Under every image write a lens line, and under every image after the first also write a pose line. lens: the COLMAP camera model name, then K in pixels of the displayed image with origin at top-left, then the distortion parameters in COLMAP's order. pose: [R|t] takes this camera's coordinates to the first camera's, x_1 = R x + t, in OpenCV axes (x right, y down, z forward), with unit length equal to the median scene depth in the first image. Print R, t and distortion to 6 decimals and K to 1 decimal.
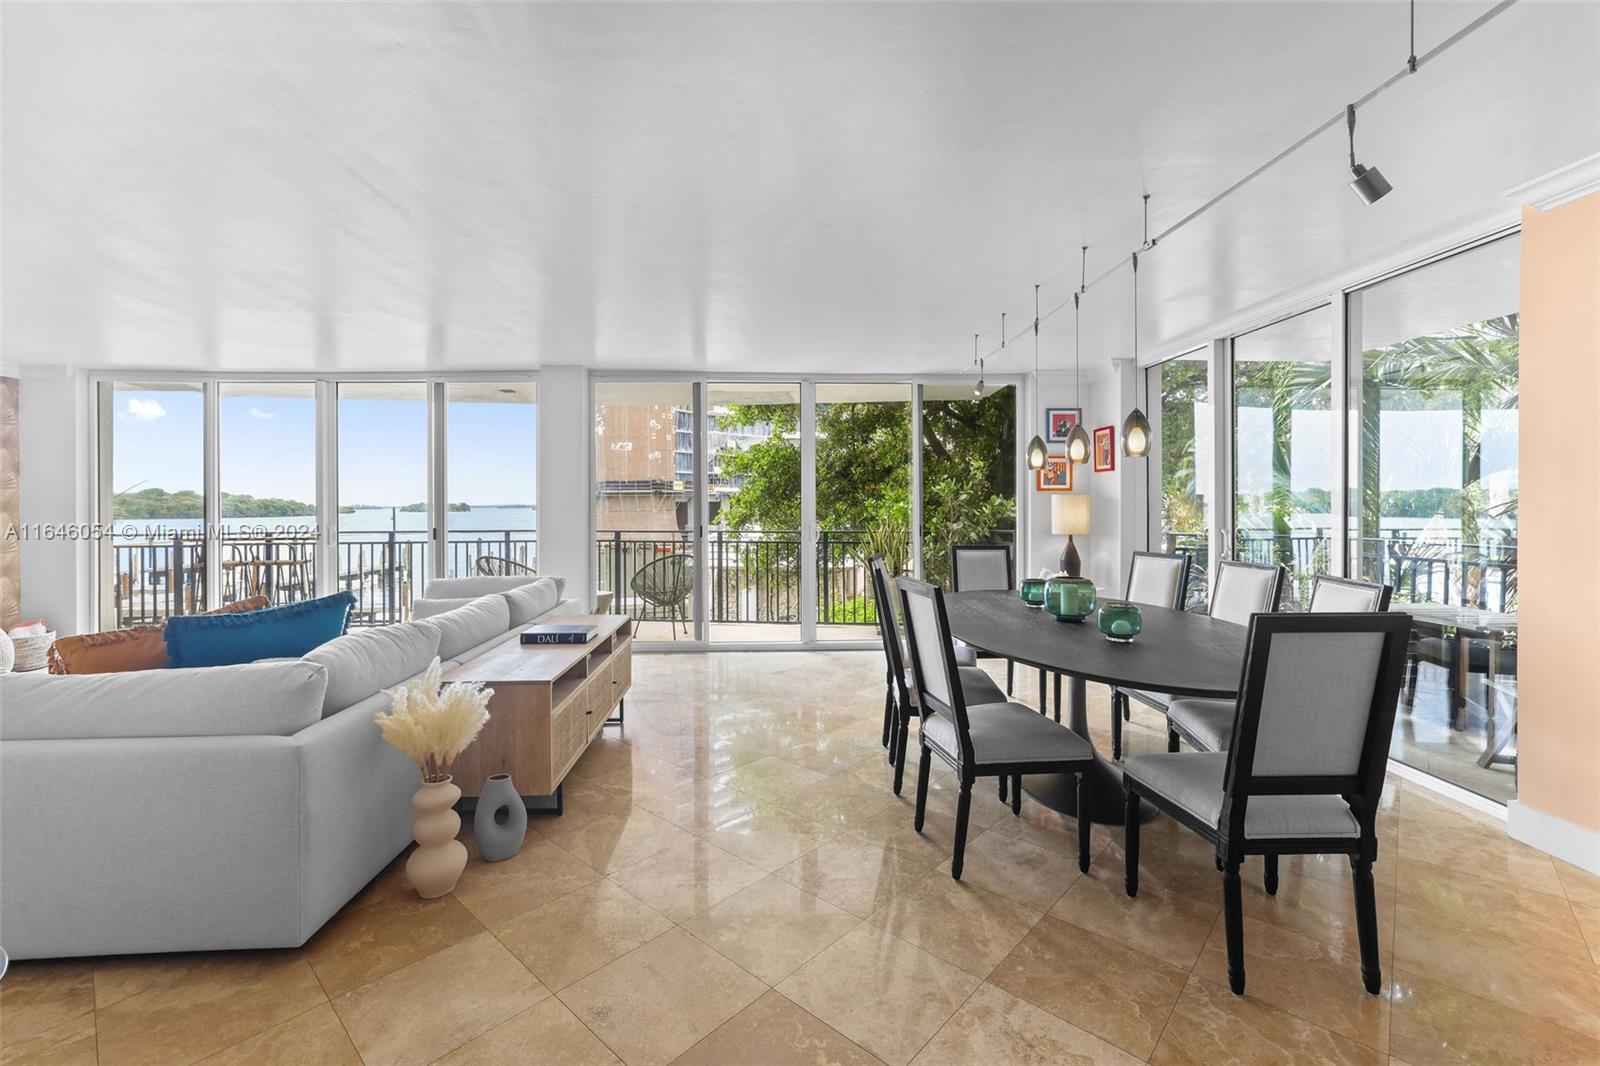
lens RADIAL K [[683.5, 0, 793.3], [0, 683.5, 516.1], [0, 0, 1]] dist [-0.032385, 0.016989]
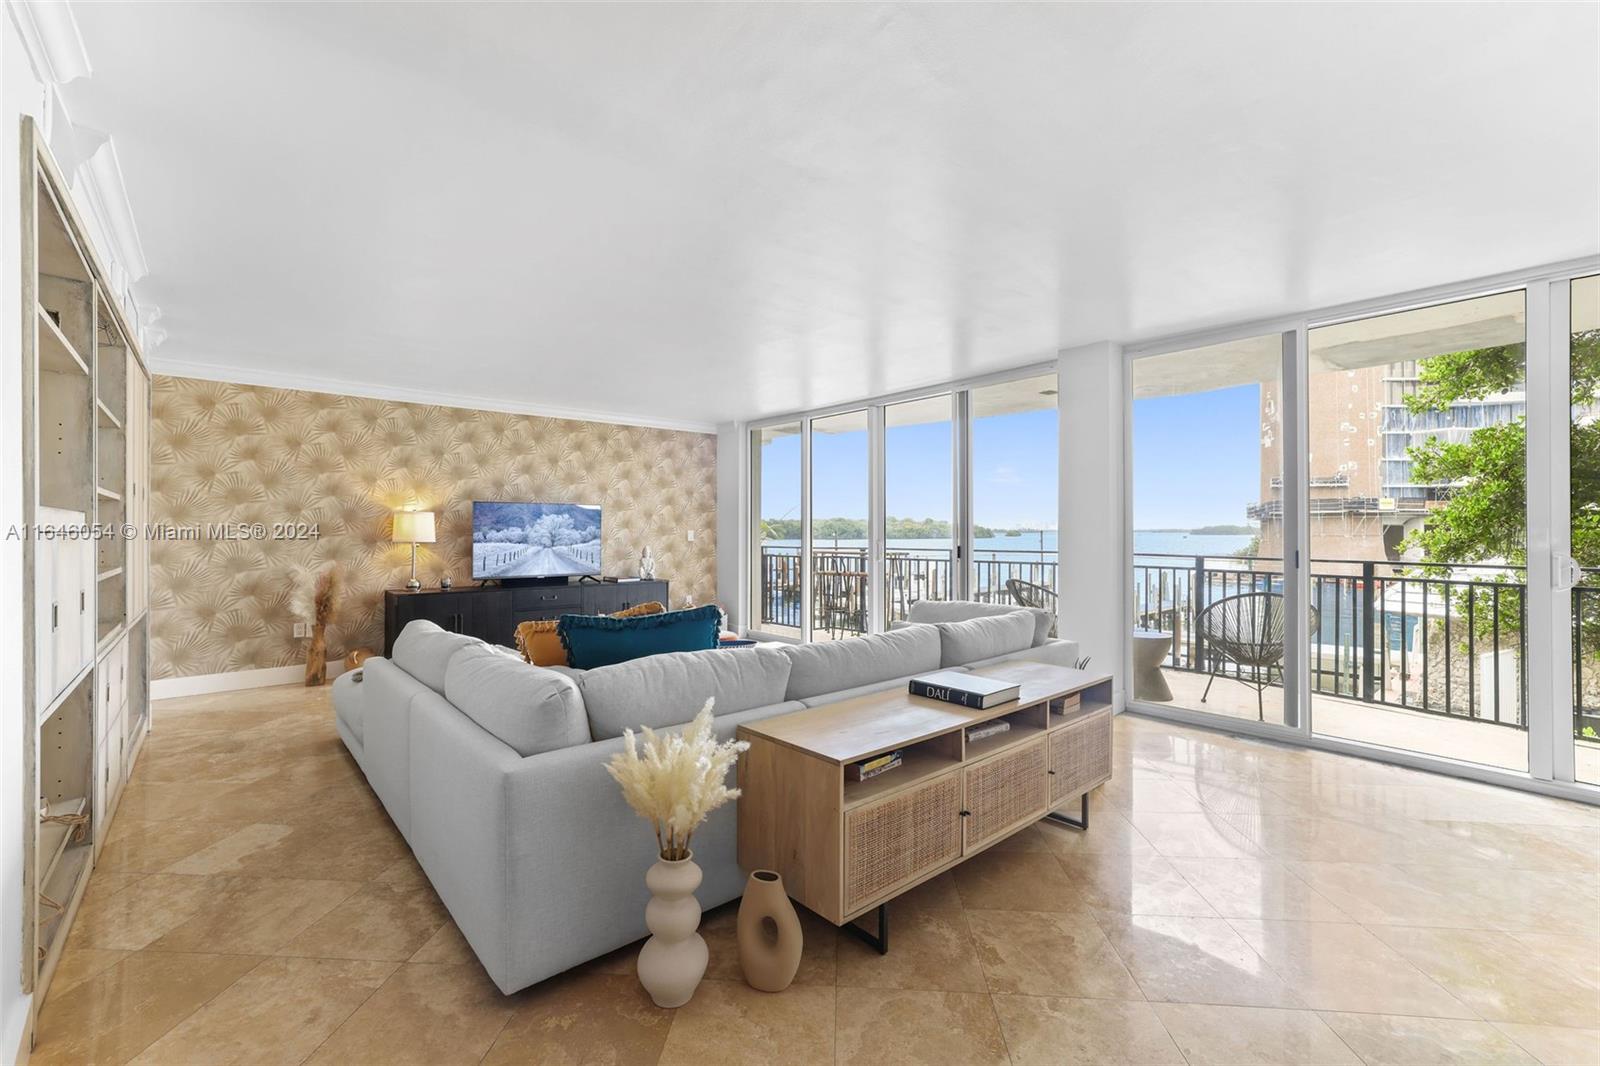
lens RADIAL K [[677.1, 0, 795.6], [0, 677.1, 523.4], [0, 0, 1]] dist [-0.035074, 0.019303]
pose [[0.621681, -0.005645, -0.783250, 0.067126], [-0.013828, 0.999739, -0.018181, 0.006834], [0.783148, 0.022134, 0.621441, 0.238650]]
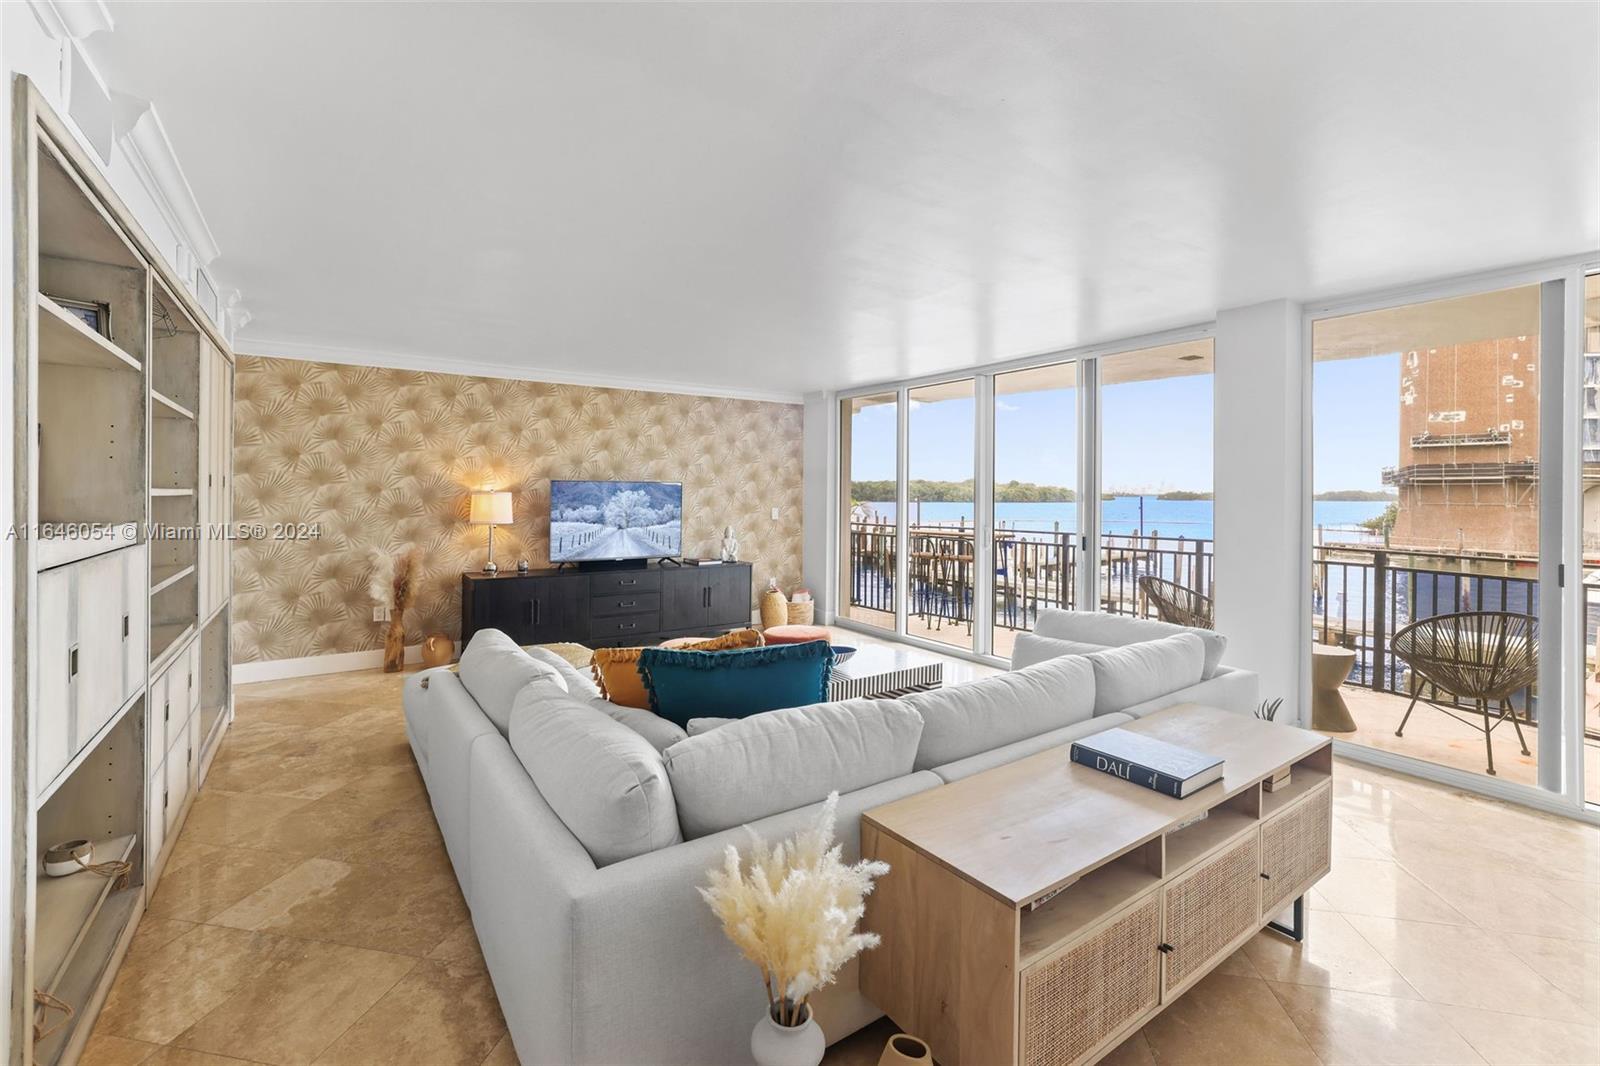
lens RADIAL K [[691.8, 0, 792.7], [0, 691.8, 484.4], [0, 0, 1]] dist [-0.035117, 0.018159]
pose [[0.526766, -0.002521, -0.850006, -0.006964], [-0.022143, 0.999616, -0.016687, -0.023652], [0.849722, 0.027612, 0.526508, 0.261807]]
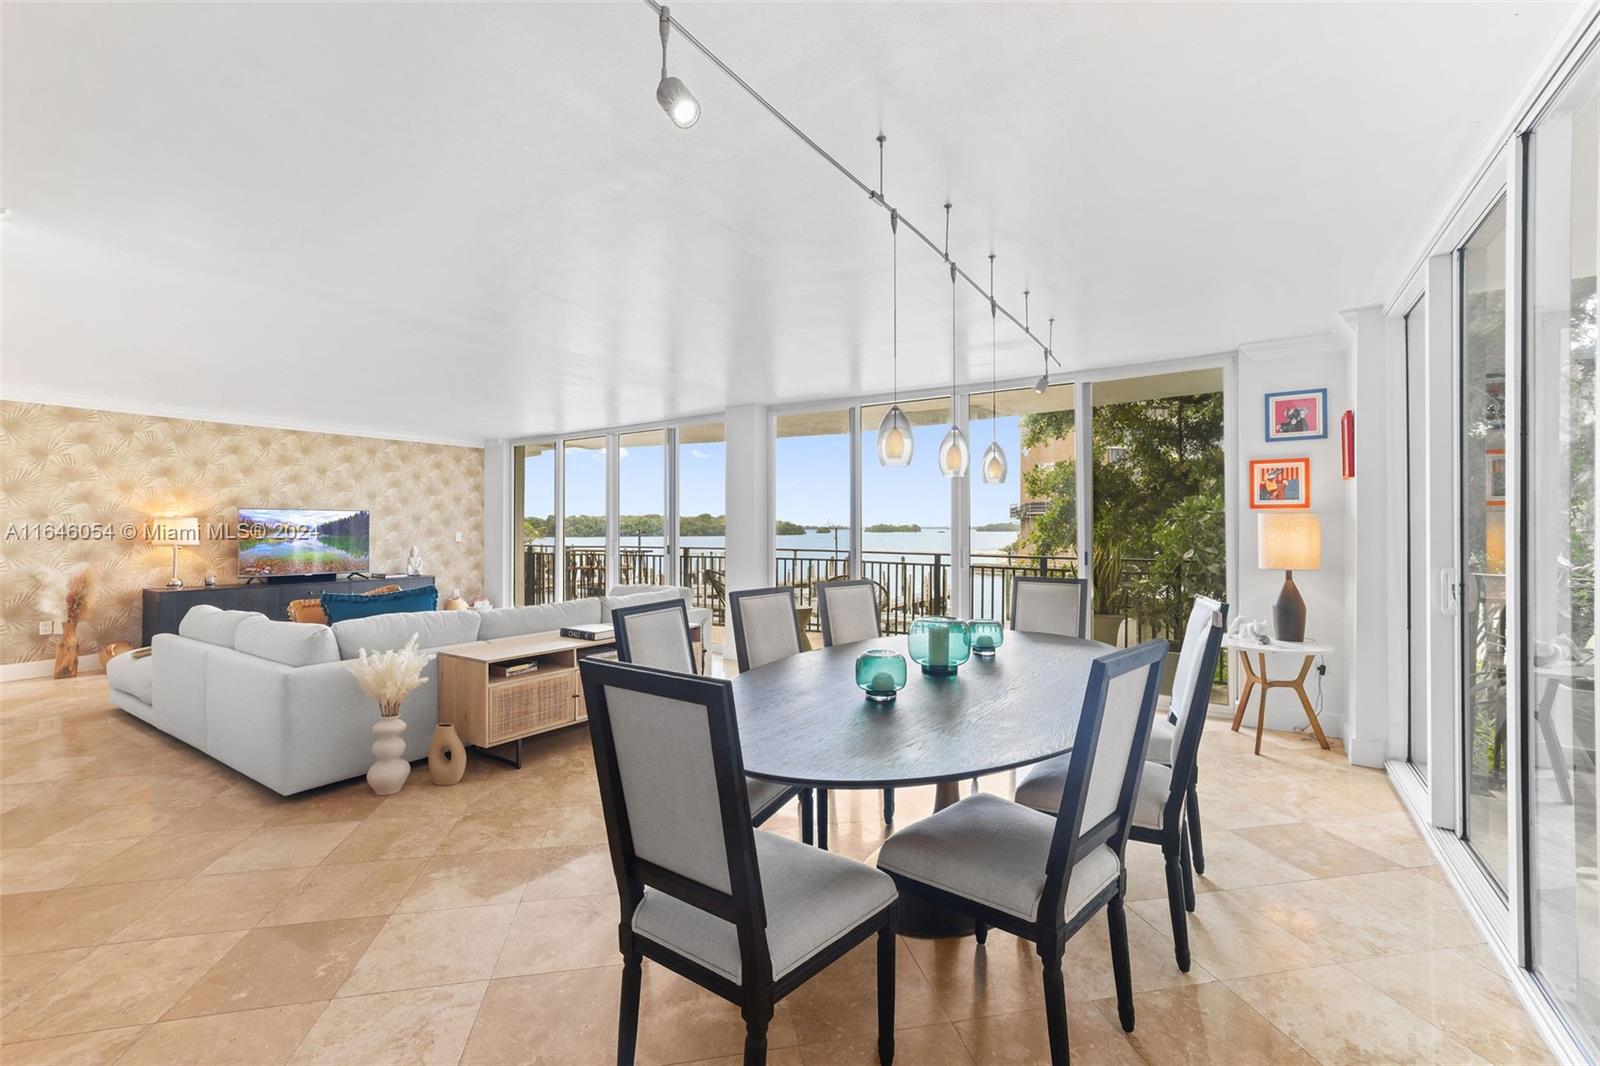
lens RADIAL K [[677.1, 0, 795.6], [0, 677.1, 523.4], [0, 0, 1]] dist [-0.035074, 0.019303]
pose [[0.806647, -0.001292, -0.591033, 0.399498], [-0.010941, 0.999794, -0.017118, -0.003222], [0.590933, 0.020274, 0.806466, 0.133672]]
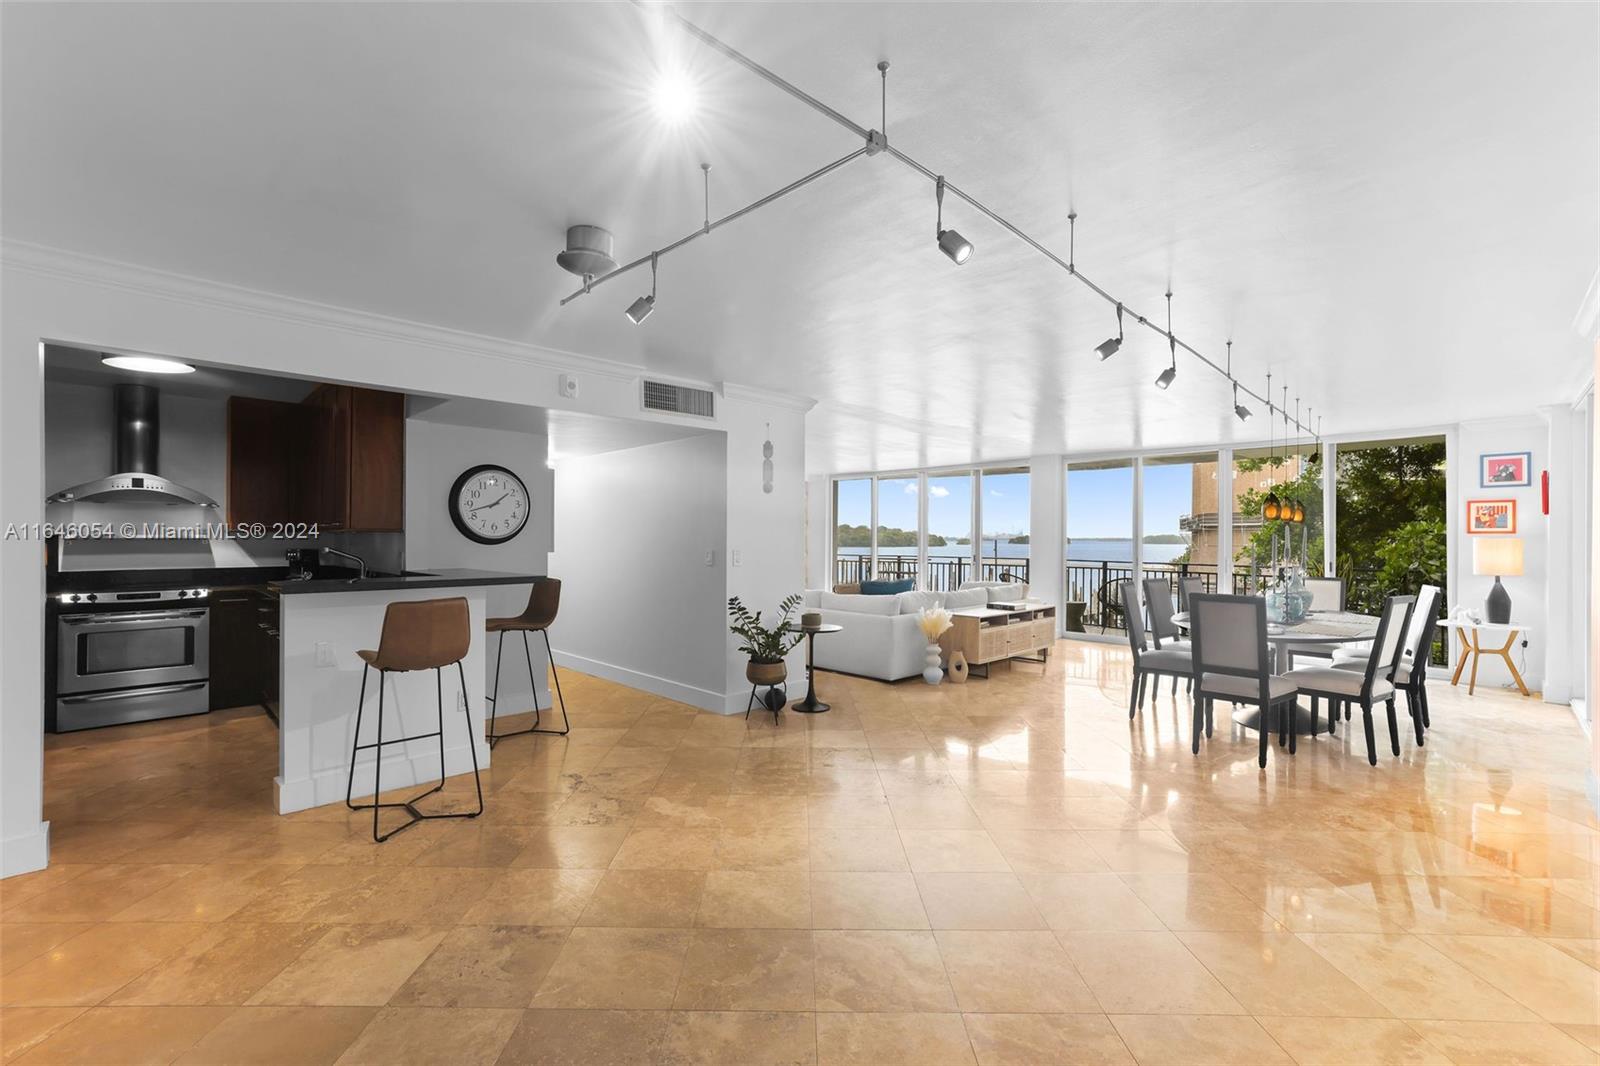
lens RADIAL K [[681.8, 0, 792.8], [0, 681.8, 536.3], [0, 0, 1]] dist [-0.030116, 0.016431]
pose [[0.671744, 0.004184, -0.740772, 0.440482], [-0.018072, 0.999779, -0.010741, -0.002451], [0.740563, 0.020602, 0.671671, -0.500931]]
